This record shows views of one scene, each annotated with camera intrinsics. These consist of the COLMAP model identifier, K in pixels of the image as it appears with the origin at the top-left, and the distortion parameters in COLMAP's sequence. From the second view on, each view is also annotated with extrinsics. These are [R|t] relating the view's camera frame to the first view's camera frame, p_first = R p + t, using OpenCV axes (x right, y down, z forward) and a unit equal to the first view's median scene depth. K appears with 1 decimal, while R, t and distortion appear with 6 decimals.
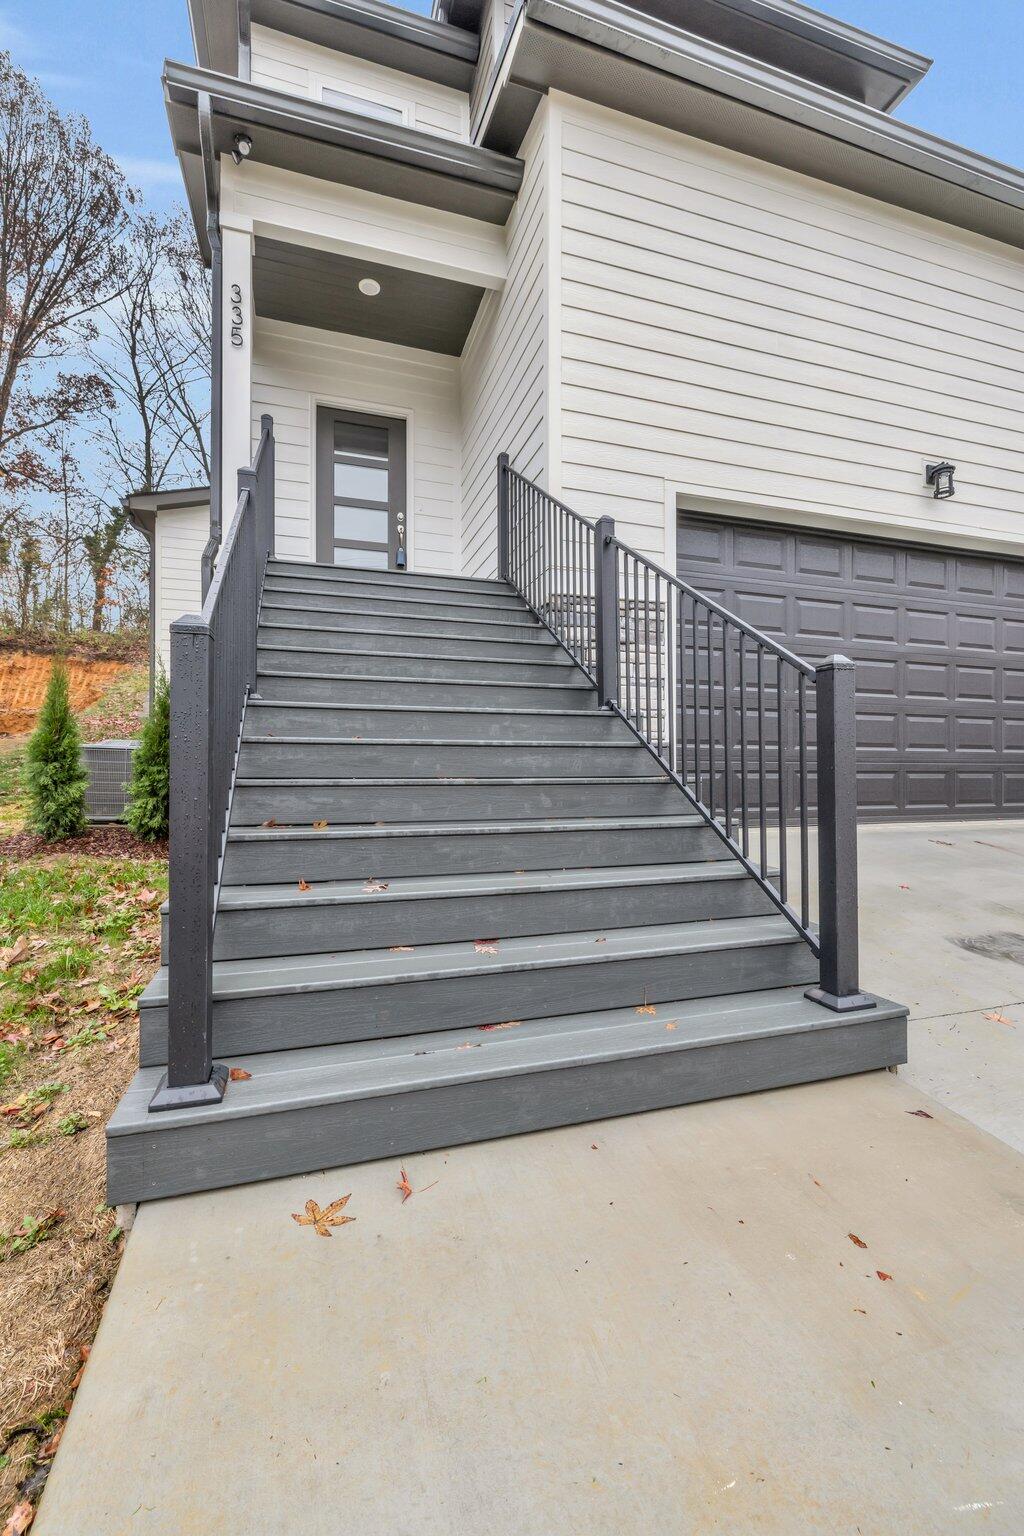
lens RADIAL K [[644.8, 0, 496.9], [0, 644.8, 702.3], [0, 0, 1]] dist [0.001339, 0.000588]
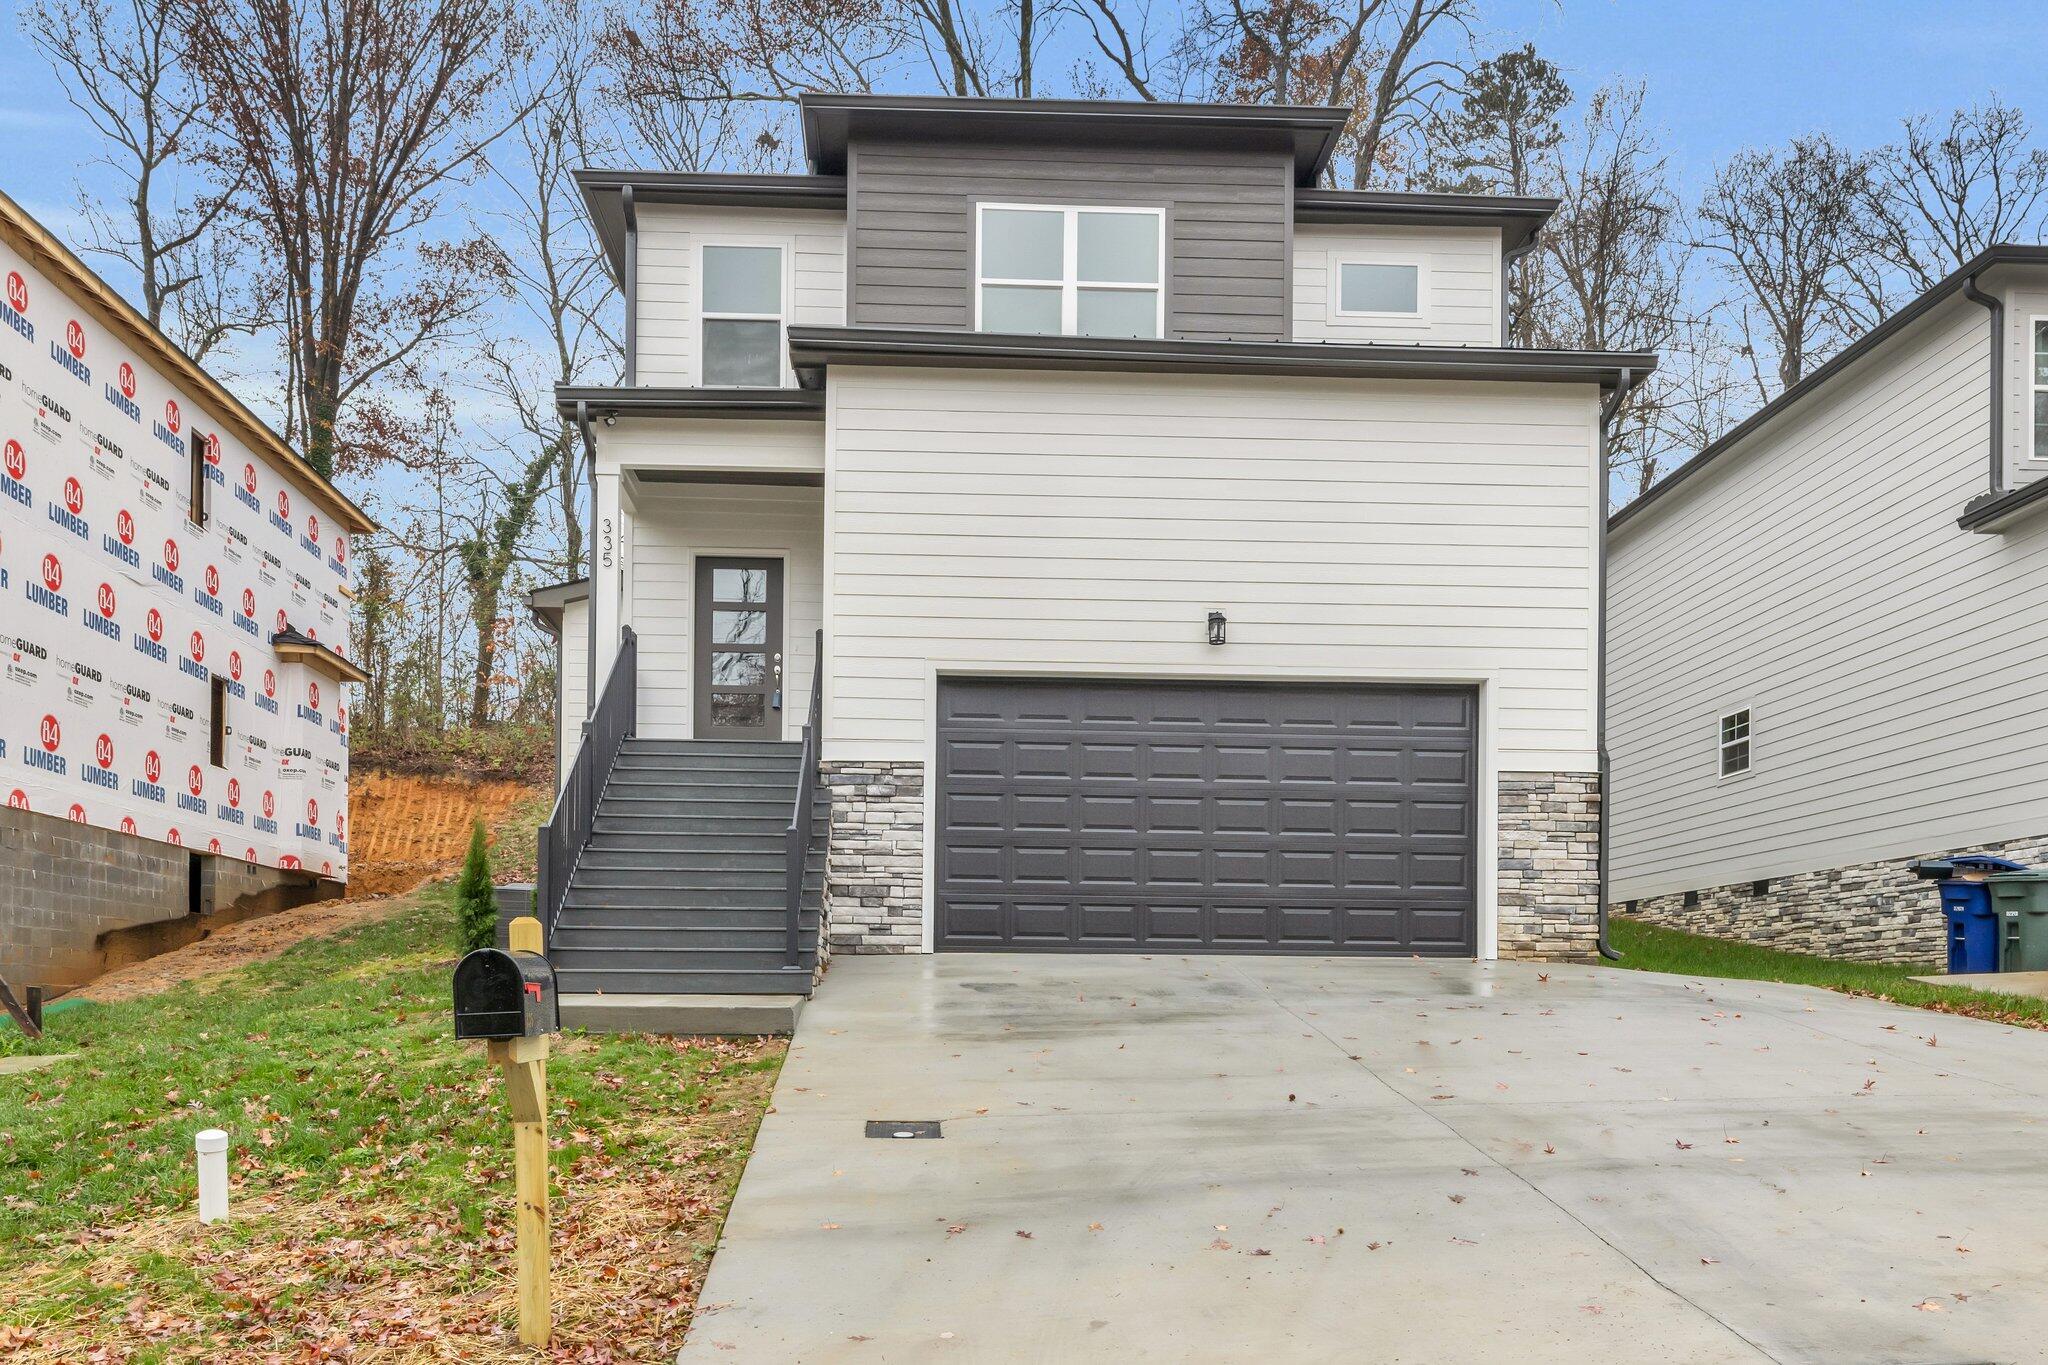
lens RADIAL K [[1788.6, 0, 1025.3], [0, 1788.6, 681.1], [0, 0, 1]] dist [-0.004378, -0.000808]
pose [[0.968230, -0.039487, -0.246925, 0.299834], [0.017916, 0.995870, -0.089003, -0.000248], [0.249419, 0.081751, 0.964939, -0.519001]]
